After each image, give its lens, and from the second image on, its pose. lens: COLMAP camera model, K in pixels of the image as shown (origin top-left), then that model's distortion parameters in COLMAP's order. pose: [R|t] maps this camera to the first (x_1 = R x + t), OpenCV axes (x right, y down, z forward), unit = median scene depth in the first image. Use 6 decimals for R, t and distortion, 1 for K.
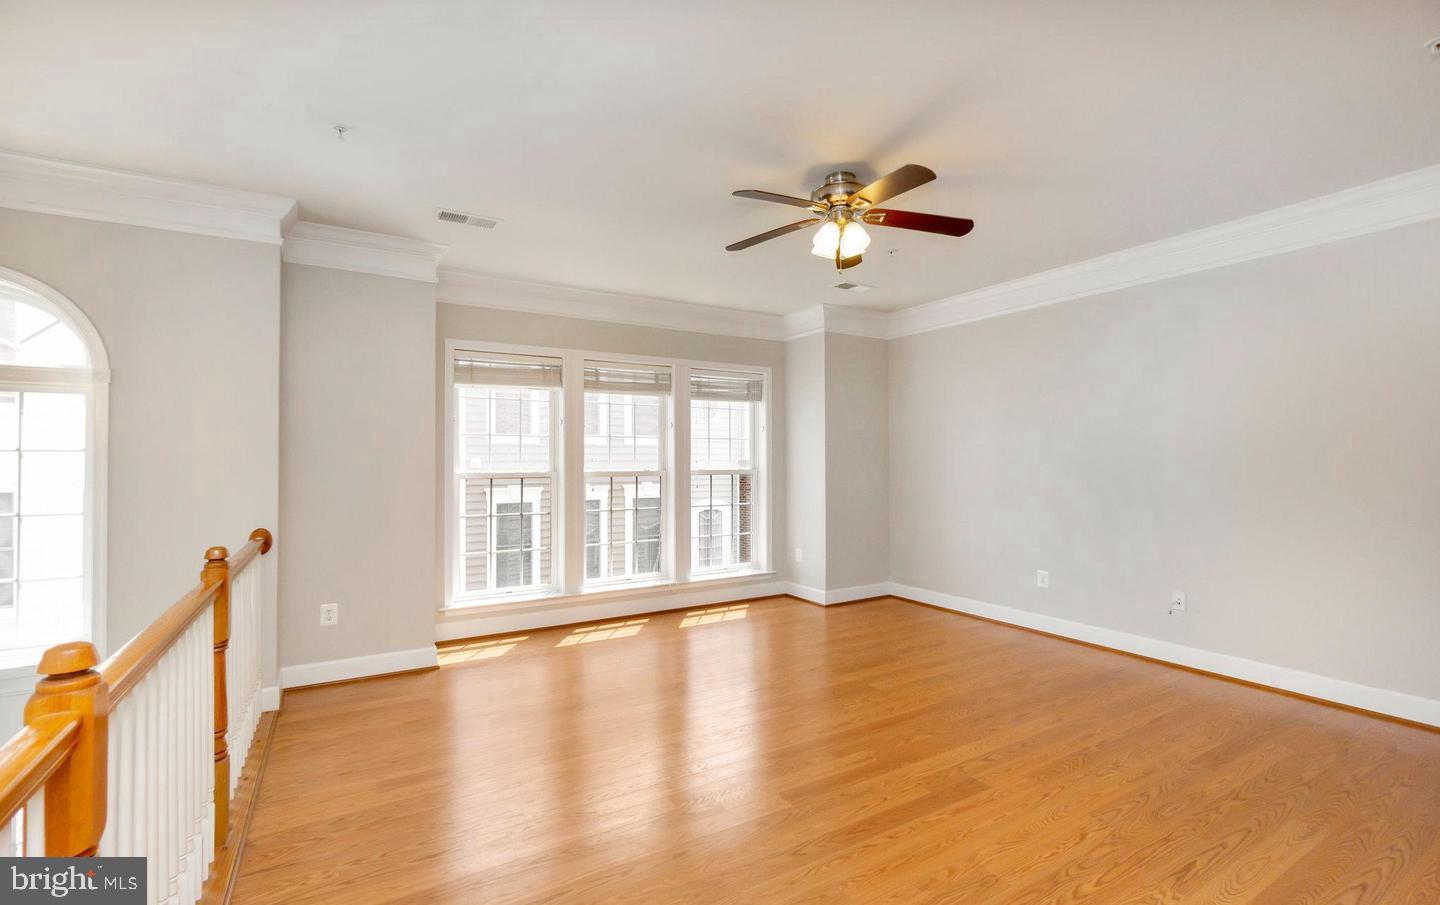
lens RADIAL K [[636.2, 0, 717.4], [0, 636.2, 459.3], [0, 0, 1]] dist [-0.000055, 0.000132]
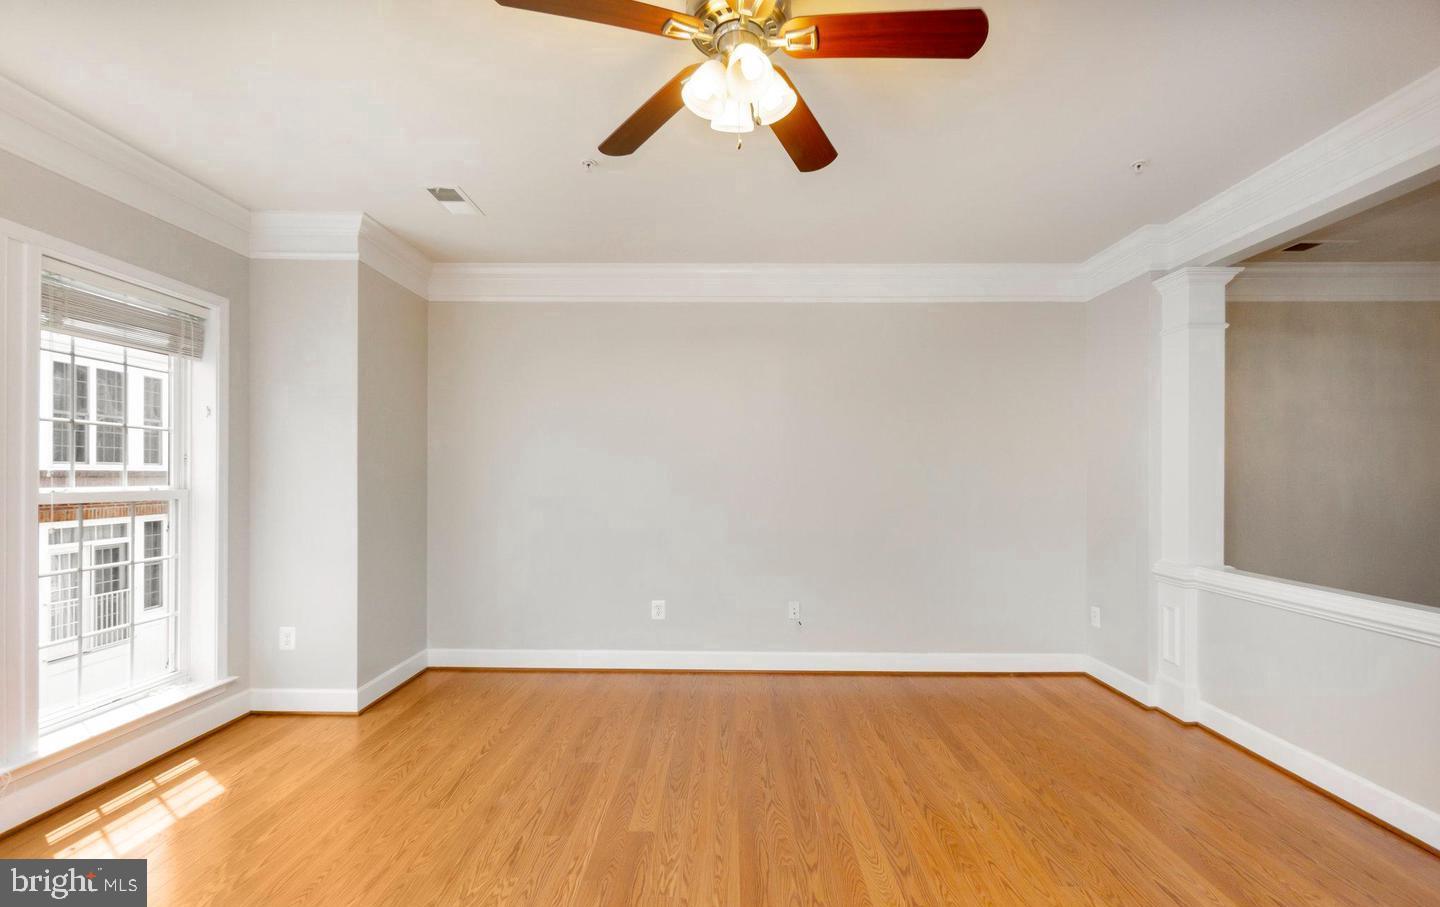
lens RADIAL K [[629.2, 0, 718.7], [0, 629.2, 479.9], [0, 0, 1]] dist [-0.000940, 0.000328]
pose [[0.515085, -0.000914, 0.857138, -0.189046], [-0.011496, 0.999902, 0.007975, -0.001699], [-0.857062, -0.013962, 0.515024, 0.449632]]
